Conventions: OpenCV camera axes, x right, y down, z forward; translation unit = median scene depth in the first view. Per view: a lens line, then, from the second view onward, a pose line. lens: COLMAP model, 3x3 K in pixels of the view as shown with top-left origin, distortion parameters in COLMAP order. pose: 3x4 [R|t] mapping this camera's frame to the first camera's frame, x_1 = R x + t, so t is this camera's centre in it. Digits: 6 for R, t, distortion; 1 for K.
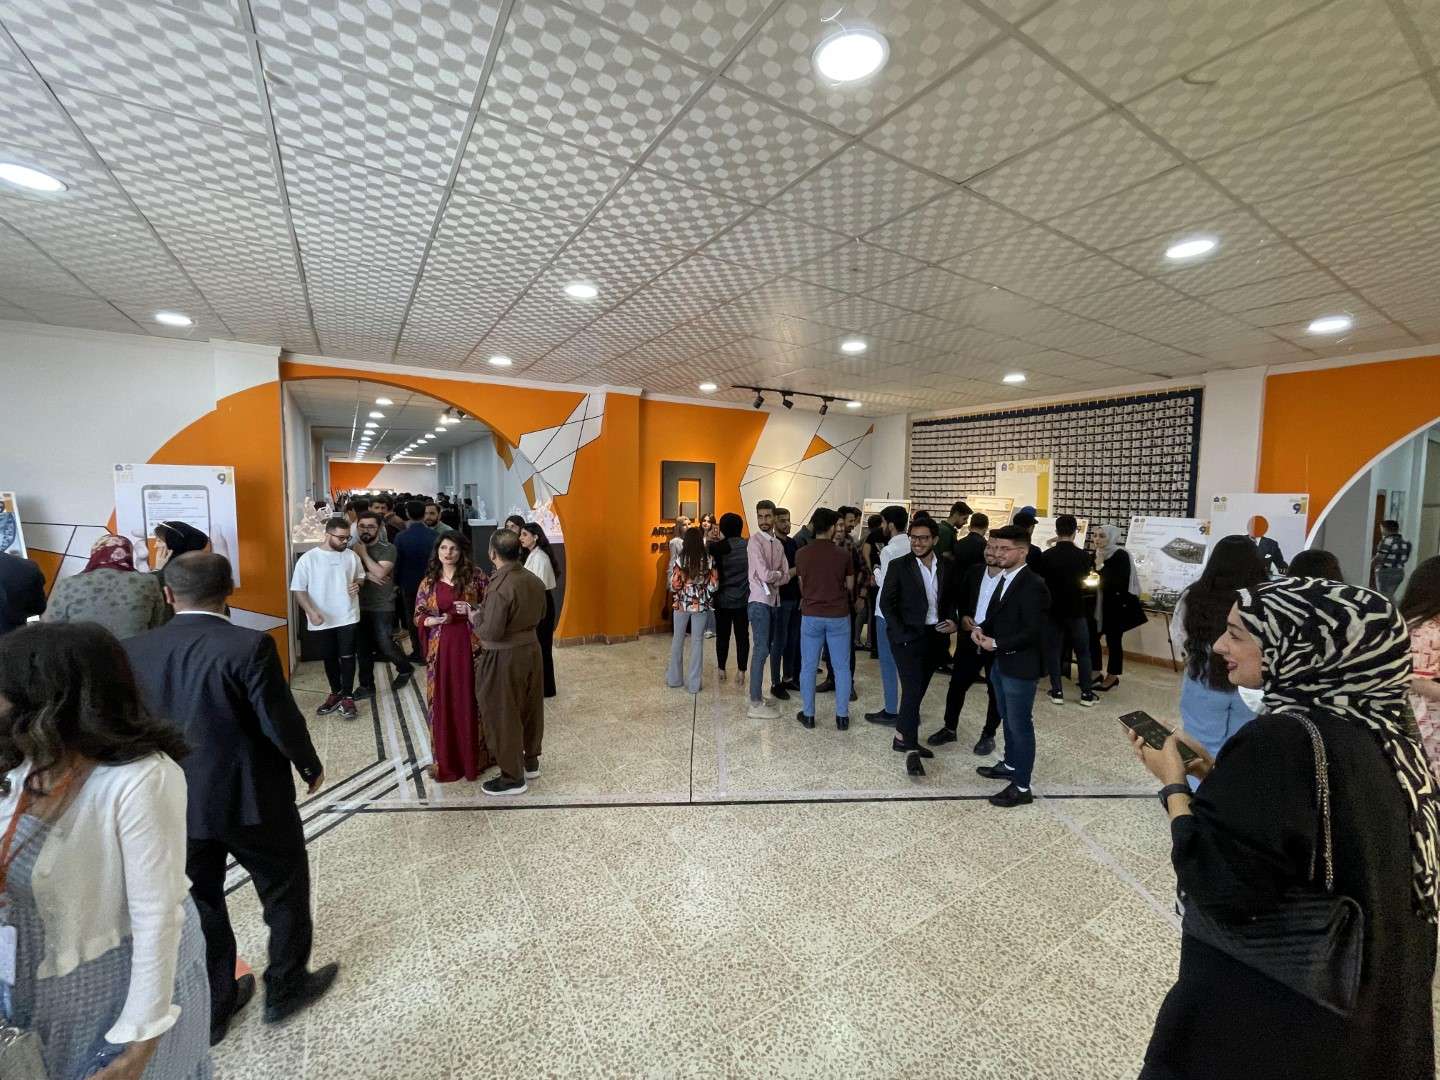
lens RADIAL K [[585.2, 0, 720.0], [0, 585.2, 540.0], [0, 0, 1]] dist [-0.000381, 0.000282]
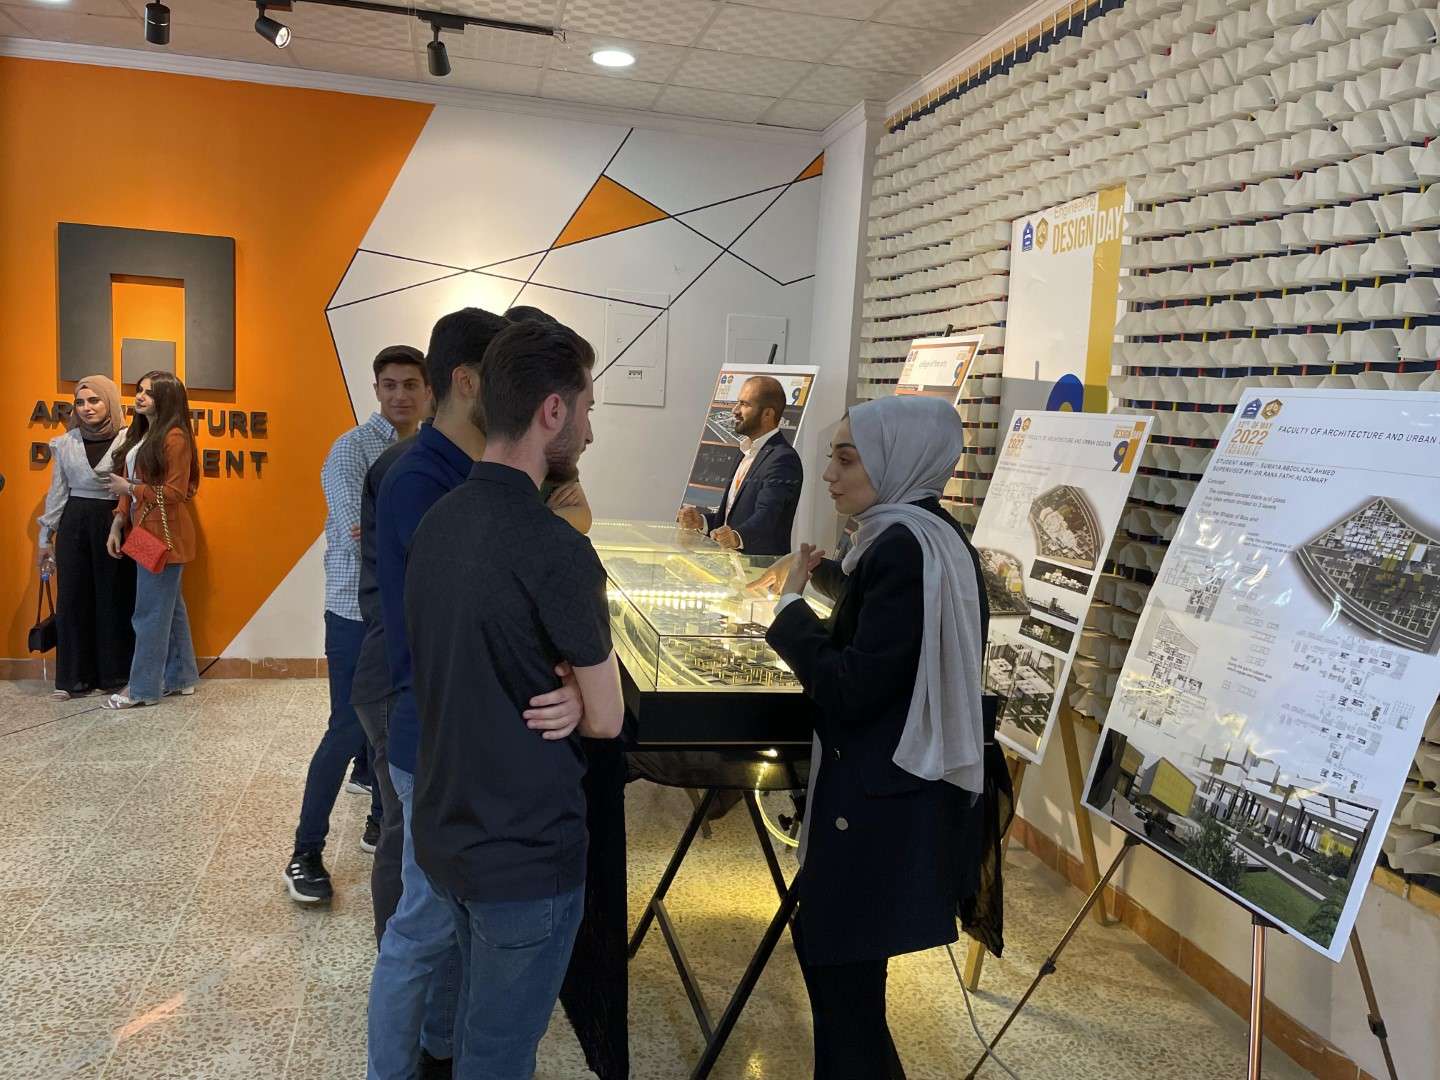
lens RADIAL K [[1083.3, 0, 720.0], [0, 1083.3, 540.0], [0, 0, 1]] dist [0.003628, 0.002082]
pose [[0.945747, 0.079194, -0.315103, 0.592992], [-0.068815, 0.996661, 0.043947, 0.007374], [0.317532, -0.019879, 0.948039, 0.523936]]
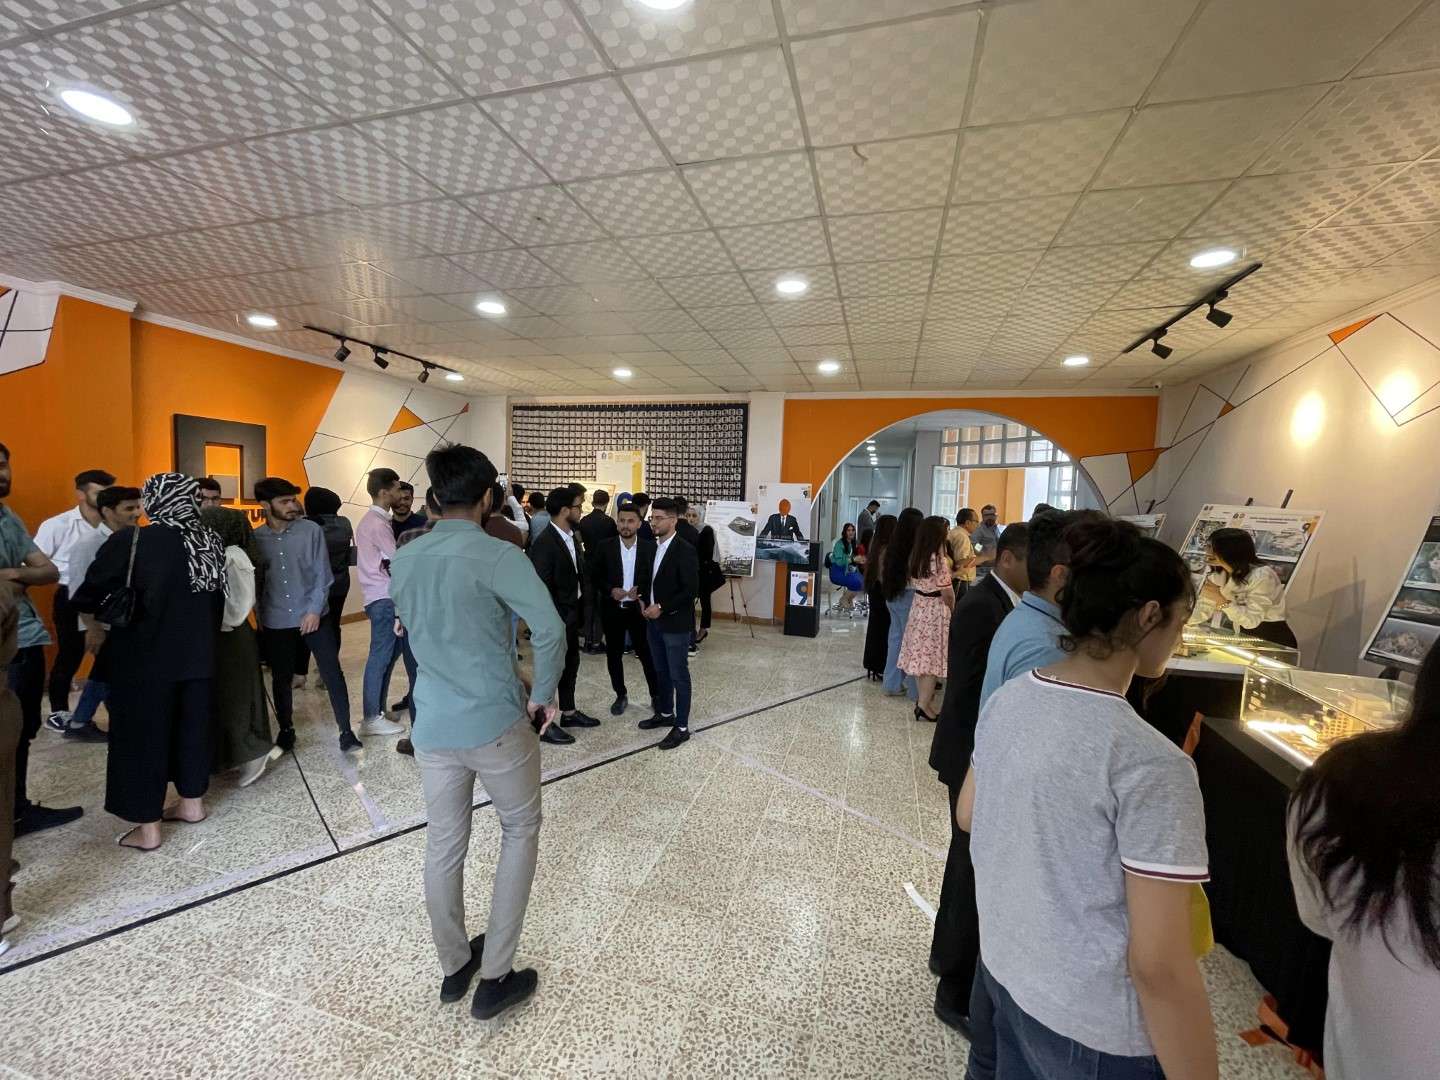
lens RADIAL K [[585.2, 0, 720.0], [0, 585.2, 540.0], [0, 0, 1]] dist [-0.000381, 0.000282]
pose [[0.746141, -0.029243, 0.665145, -0.091626], [0.024533, 0.999564, 0.016425, 0.021407], [-0.665336, 0.004063, 0.746533, 0.052438]]
